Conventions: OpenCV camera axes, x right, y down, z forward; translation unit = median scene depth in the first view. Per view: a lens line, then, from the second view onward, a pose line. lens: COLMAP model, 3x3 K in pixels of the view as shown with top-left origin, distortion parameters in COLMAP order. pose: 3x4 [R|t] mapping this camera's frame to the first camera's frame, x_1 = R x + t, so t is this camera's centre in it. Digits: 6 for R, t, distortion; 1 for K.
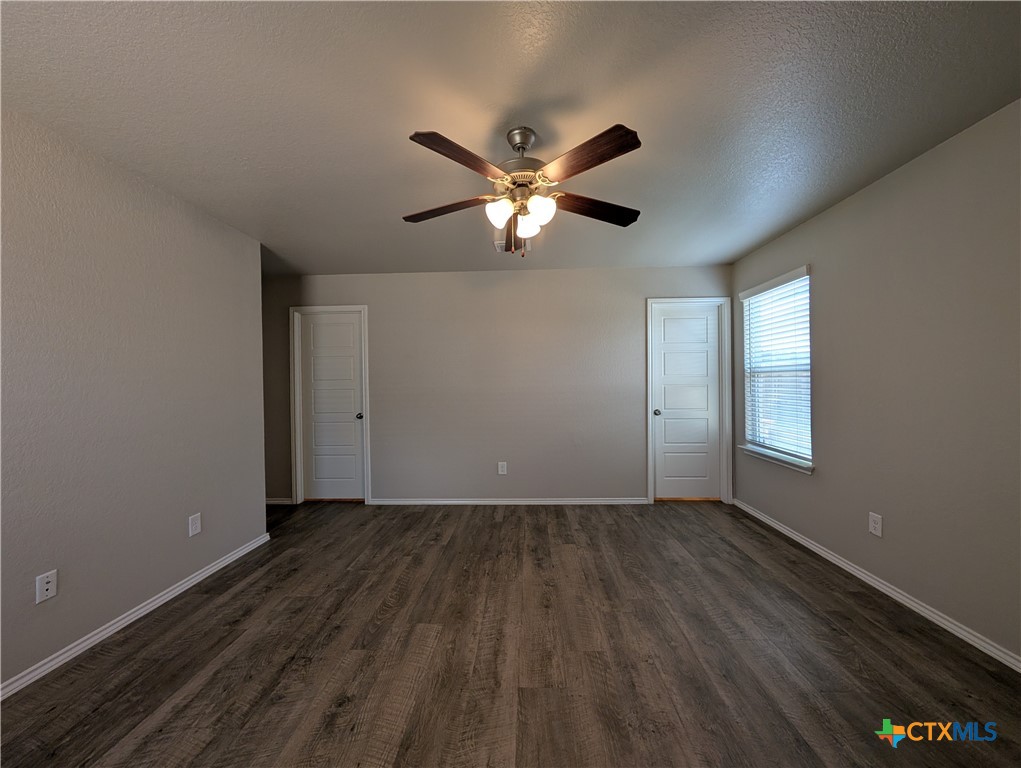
lens RADIAL K [[387.3, 0, 512.7], [0, 387.3, 384.7], [0, 0, 1]] dist [0.000986, 0.000167]
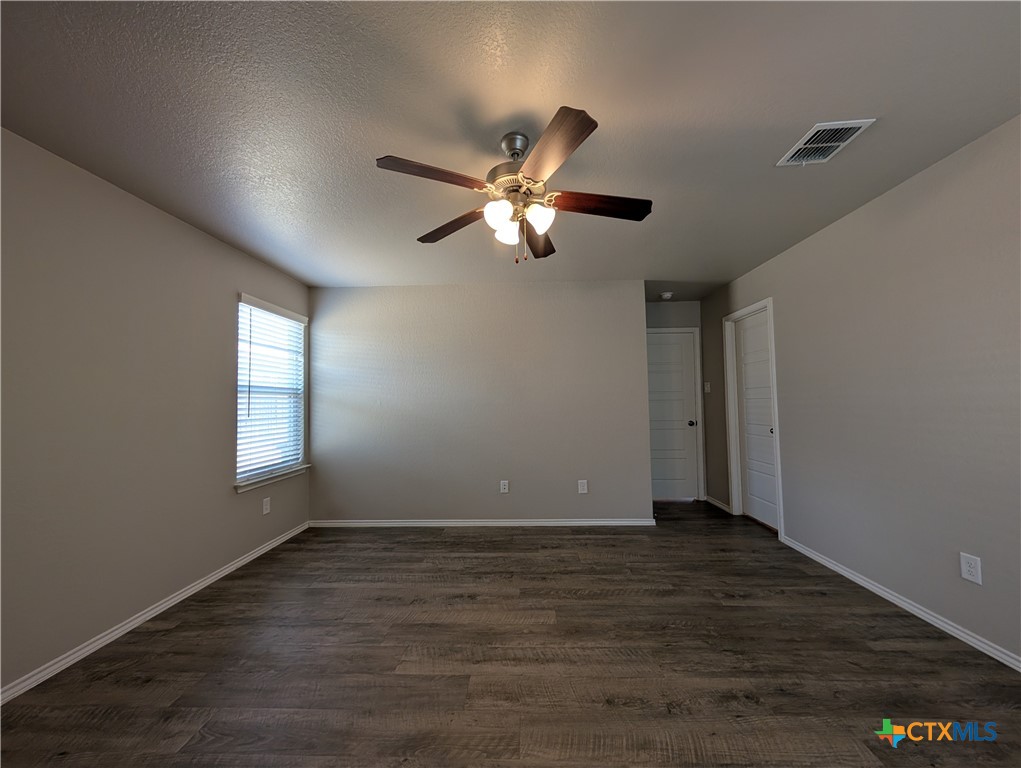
lens RADIAL K [[387.3, 0, 512.7], [0, 387.3, 384.7], [0, 0, 1]] dist [0.000986, 0.000167]
pose [[0.007324, -0.032105, -0.999458, 0.619491], [0.013055, 0.999402, -0.032007, 0.002511], [0.999888, -0.012813, 0.007739, 0.615856]]
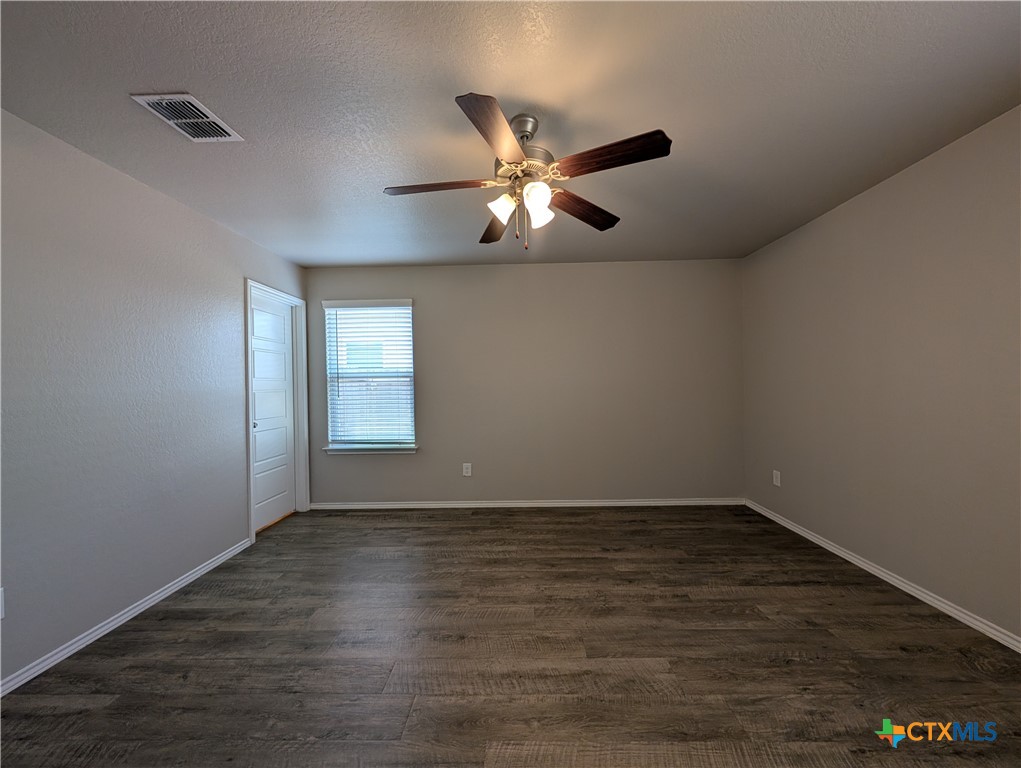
lens RADIAL K [[387.3, 0, 512.7], [0, 387.3, 384.7], [0, 0, 1]] dist [0.000986, 0.000167]
pose [[-0.021854, 0.010035, 0.999711, -0.592228], [0.020203, 0.999750, -0.009594, 0.010877], [-0.999557, 0.019987, -0.022051, 0.669712]]
